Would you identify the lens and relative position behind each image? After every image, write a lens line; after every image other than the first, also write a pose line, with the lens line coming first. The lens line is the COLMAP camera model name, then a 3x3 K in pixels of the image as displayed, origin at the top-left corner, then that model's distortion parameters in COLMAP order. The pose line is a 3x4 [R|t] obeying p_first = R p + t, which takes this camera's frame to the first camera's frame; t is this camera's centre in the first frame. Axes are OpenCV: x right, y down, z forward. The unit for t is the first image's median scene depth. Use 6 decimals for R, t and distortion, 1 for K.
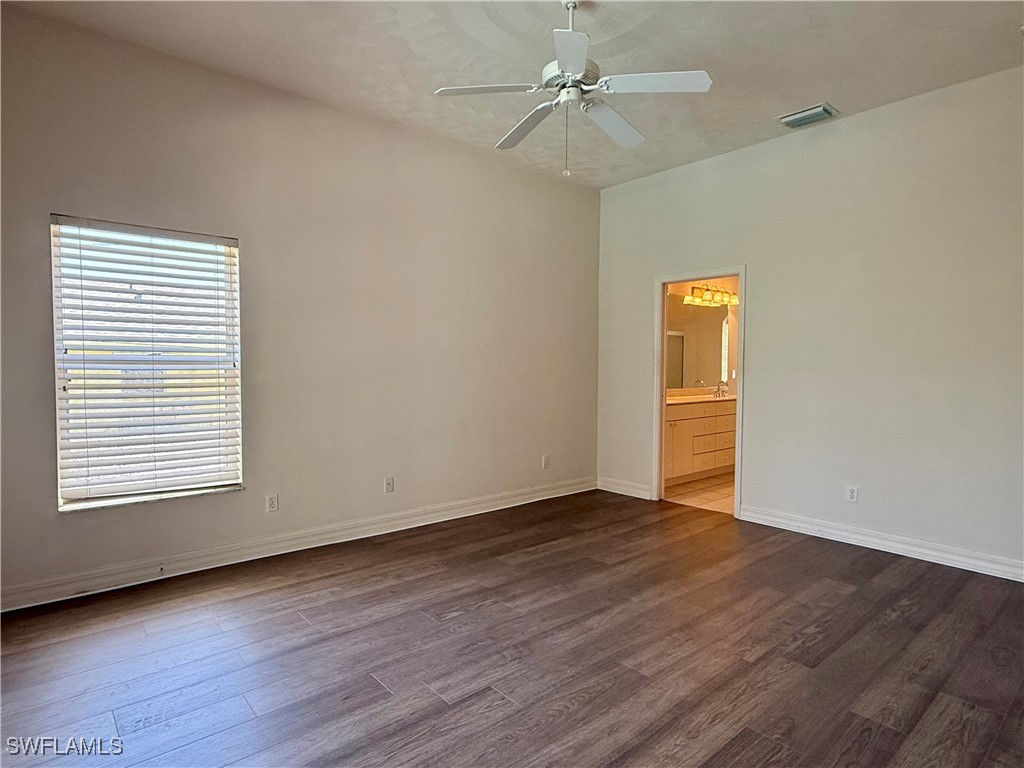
lens RADIAL K [[552.8, 0, 518.9], [0, 552.8, 380.1], [0, 0, 1]] dist [0.003136, 0.000431]
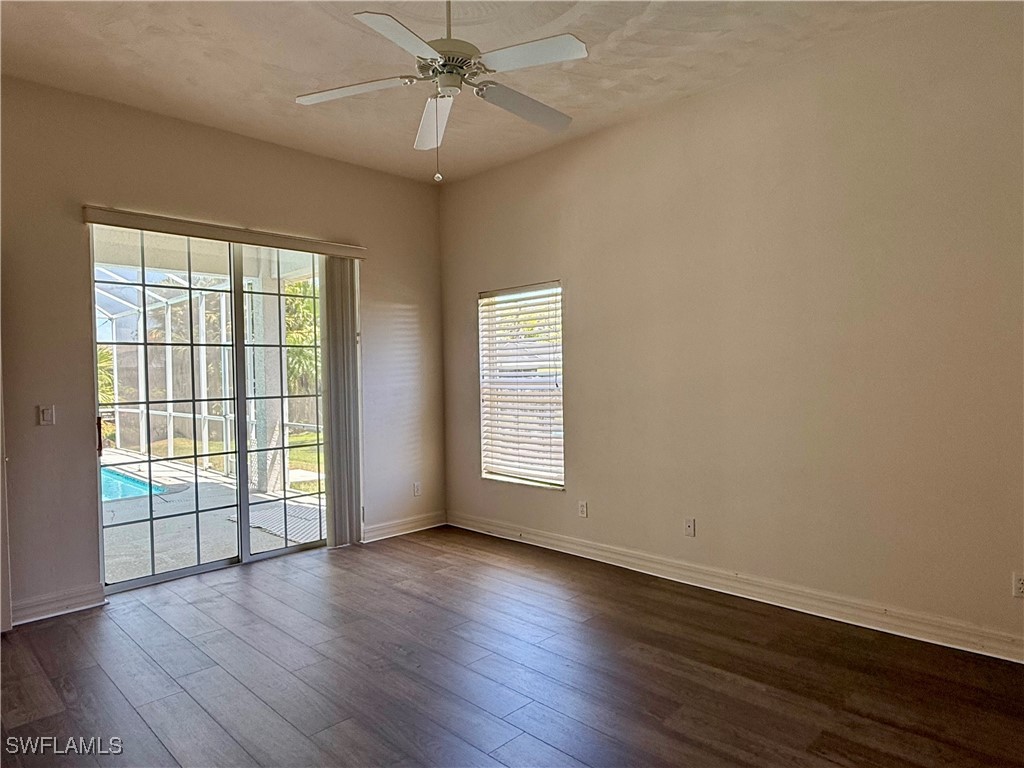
lens RADIAL K [[616.3, 0, 514.3], [0, 616.3, 389.6], [0, 0, 1]] dist [-0.003664, -0.000939]
pose [[0.094933, 0.011144, -0.995421, 0.774243], [-0.013803, 0.999856, 0.009877, -0.028960], [0.995388, 0.012802, 0.095074, 0.748692]]
